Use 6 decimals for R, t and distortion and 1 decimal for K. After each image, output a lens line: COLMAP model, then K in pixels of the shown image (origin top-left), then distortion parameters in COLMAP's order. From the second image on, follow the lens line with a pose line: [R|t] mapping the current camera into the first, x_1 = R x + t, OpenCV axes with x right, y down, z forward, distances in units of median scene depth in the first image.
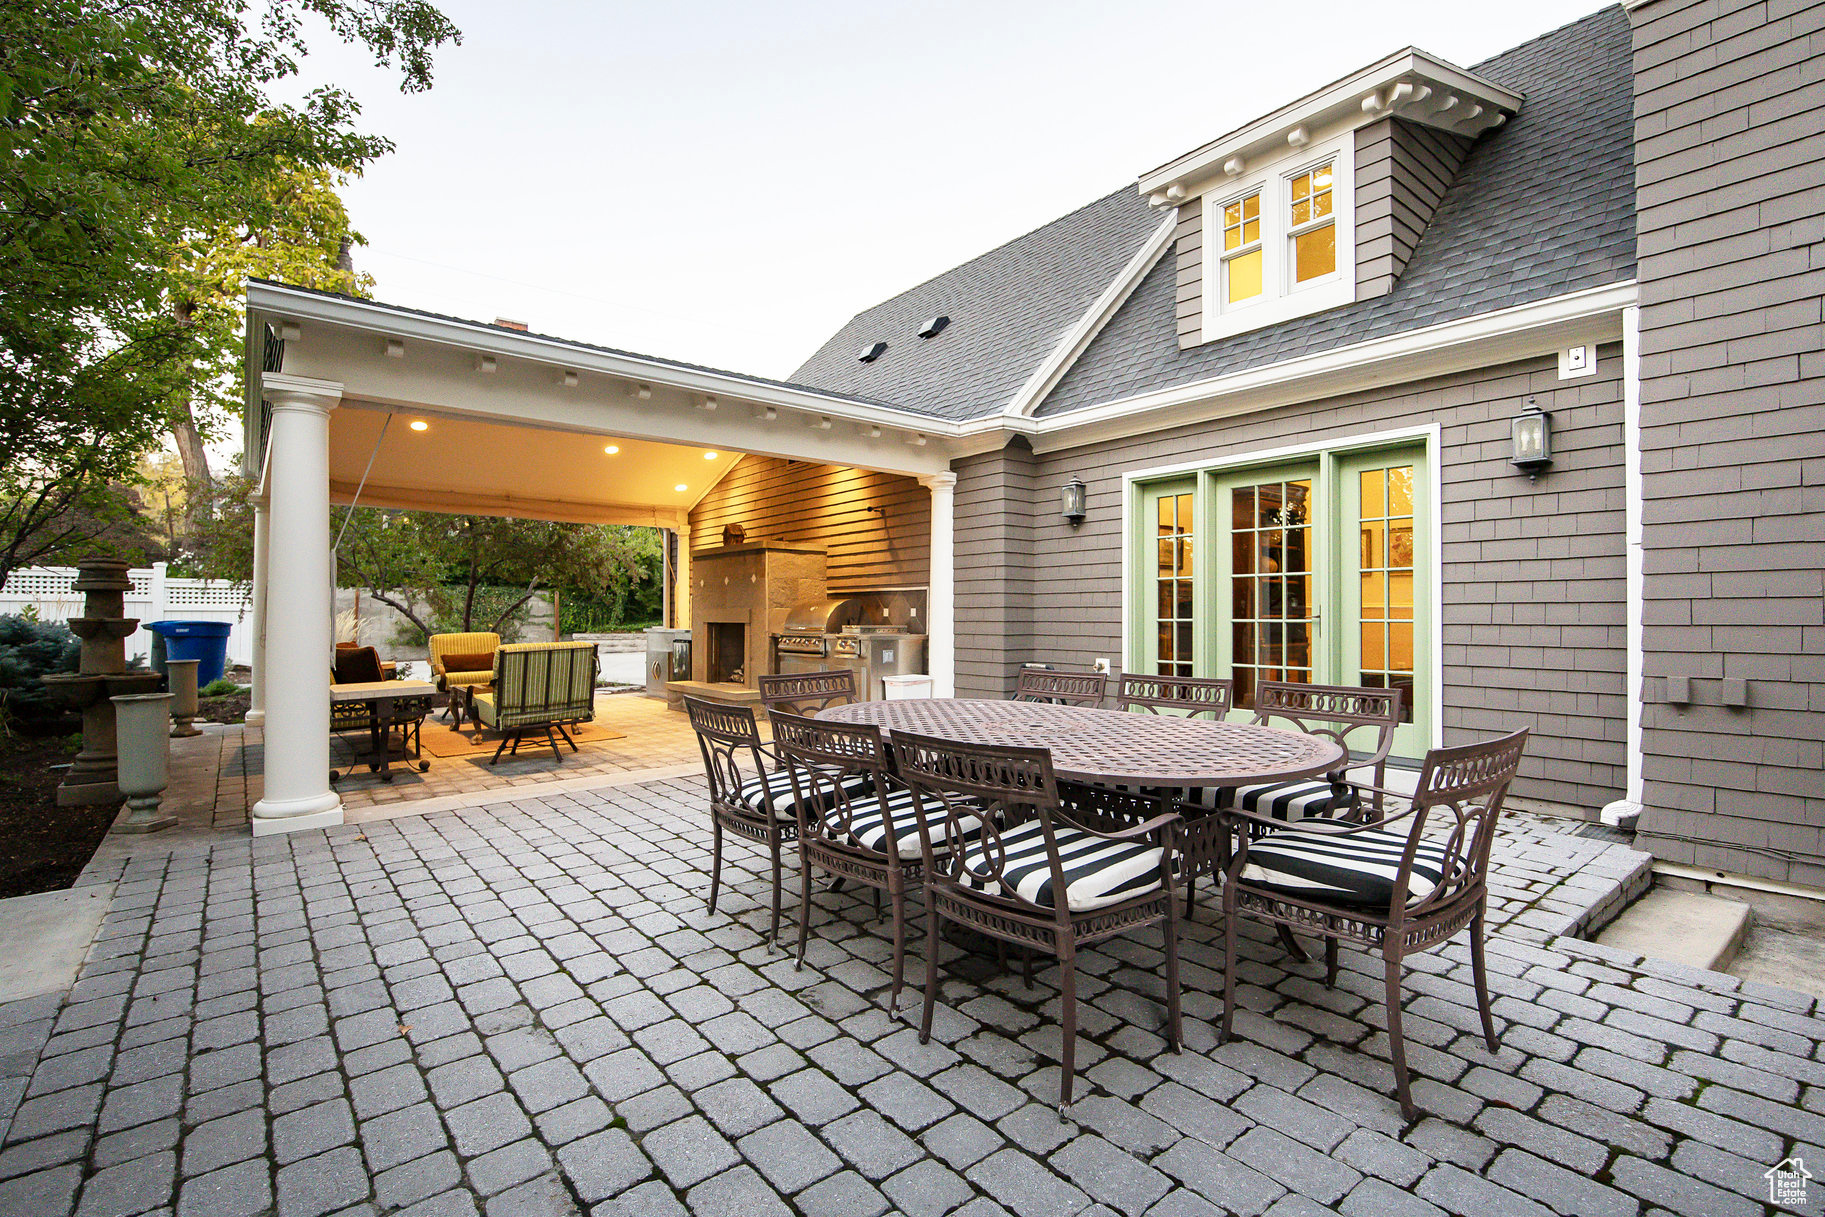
lens RADIAL K [[836.0, 0, 915.0], [0, 836.0, 608.9], [0, 0, 1]] dist [-0.014078, -0.000175]
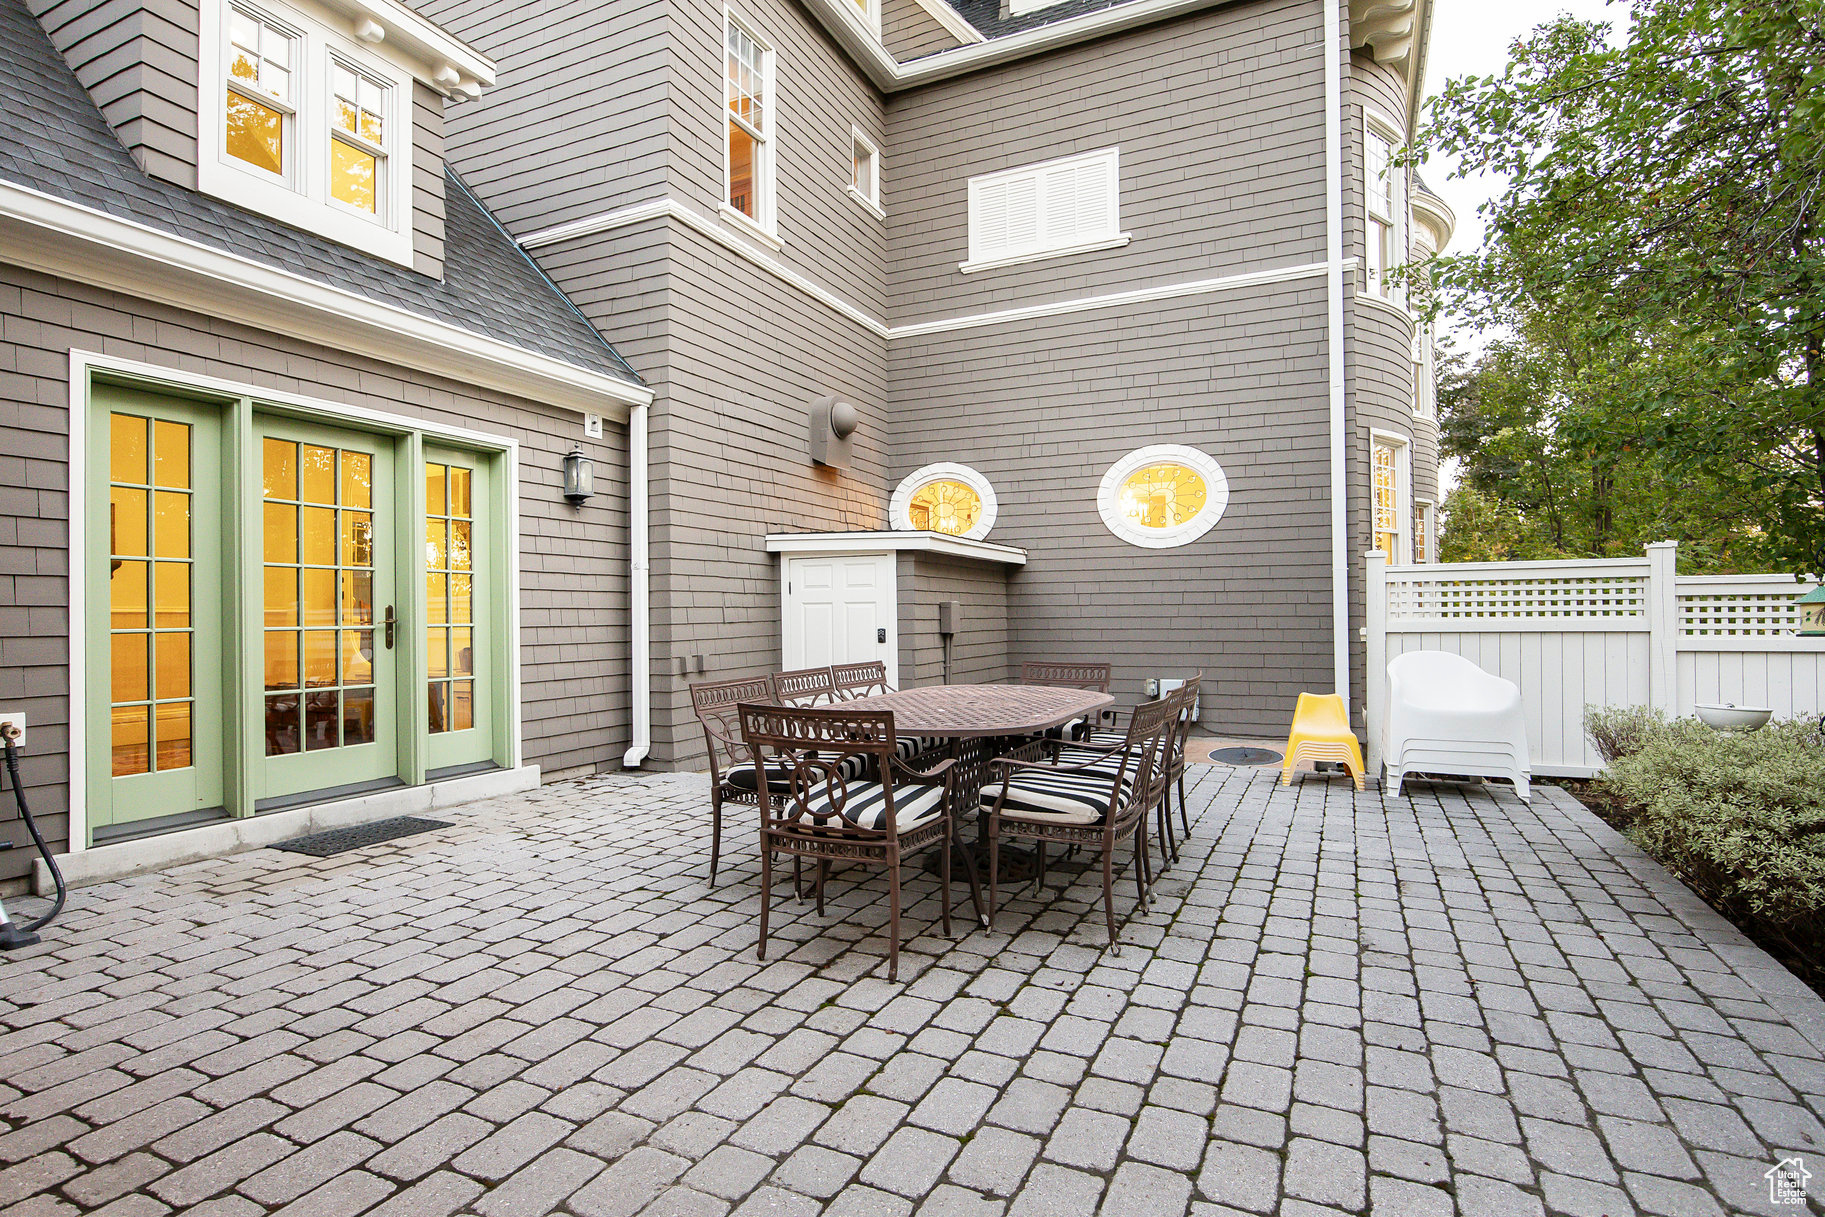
lens RADIAL K [[936.6, 0, 918.6], [0, 936.6, 609.1], [0, 0, 1]] dist [0.000333, 0.000076]
pose [[-0.441791, 0.011028, 0.897050, -1.148442], [0.002188, 0.999935, -0.011215, 0.015898], [-0.897115, -0.002992, -0.441786, 1.795169]]
